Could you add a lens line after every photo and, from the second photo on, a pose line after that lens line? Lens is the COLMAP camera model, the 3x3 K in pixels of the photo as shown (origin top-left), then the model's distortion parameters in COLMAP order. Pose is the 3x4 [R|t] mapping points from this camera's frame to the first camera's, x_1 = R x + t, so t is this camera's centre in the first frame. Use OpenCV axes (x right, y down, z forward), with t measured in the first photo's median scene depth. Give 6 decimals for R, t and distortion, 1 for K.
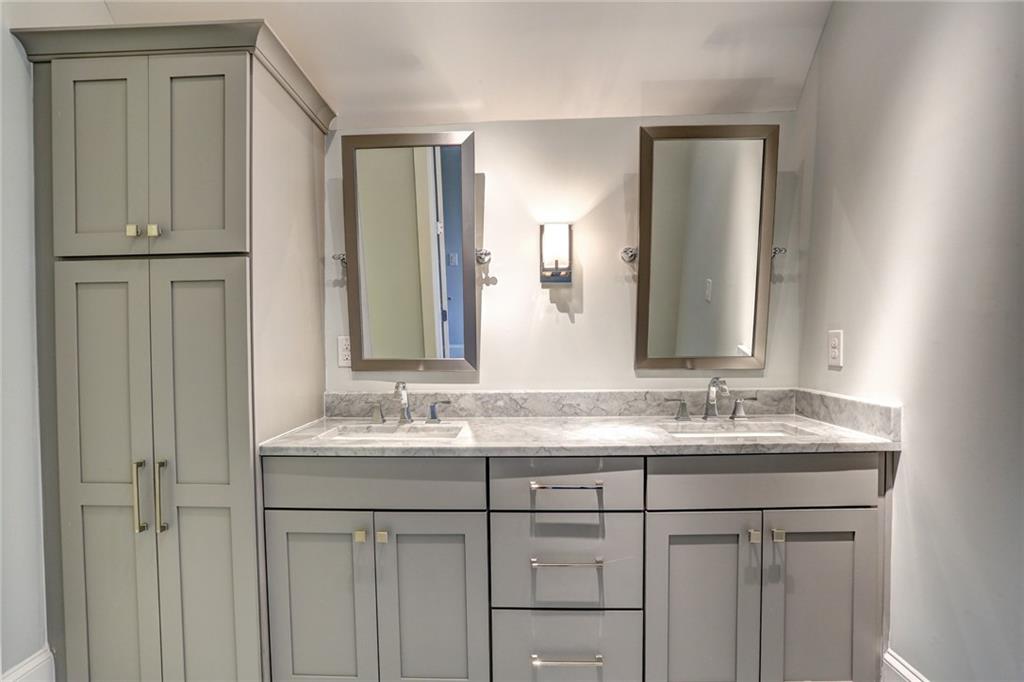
lens RADIAL K [[517.2, 0, 516.2], [0, 517.2, 340.2], [0, 0, 1]] dist [-0.074464, 0.026218]
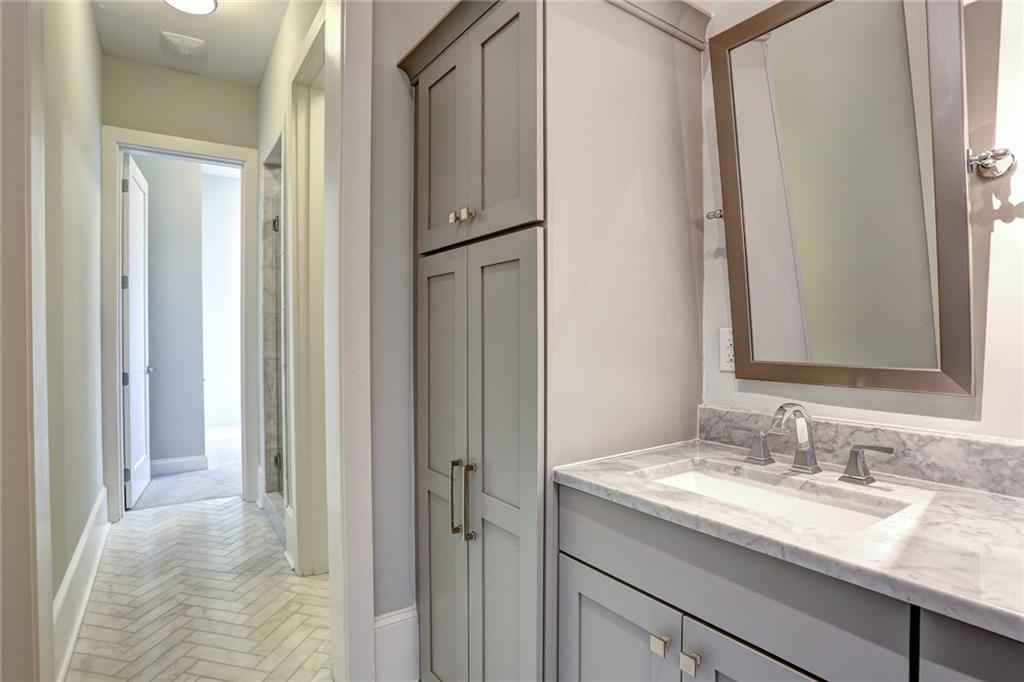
lens RADIAL K [[513.1, 0, 509.8], [0, 513.1, 339.1], [0, 0, 1]] dist [-0.069180, 0.027976]
pose [[0.556466, 0.014363, -0.830746, 0.074374], [-0.002759, 0.999877, 0.015439, -0.002049], [0.830866, -0.006299, 0.556437, 0.378492]]
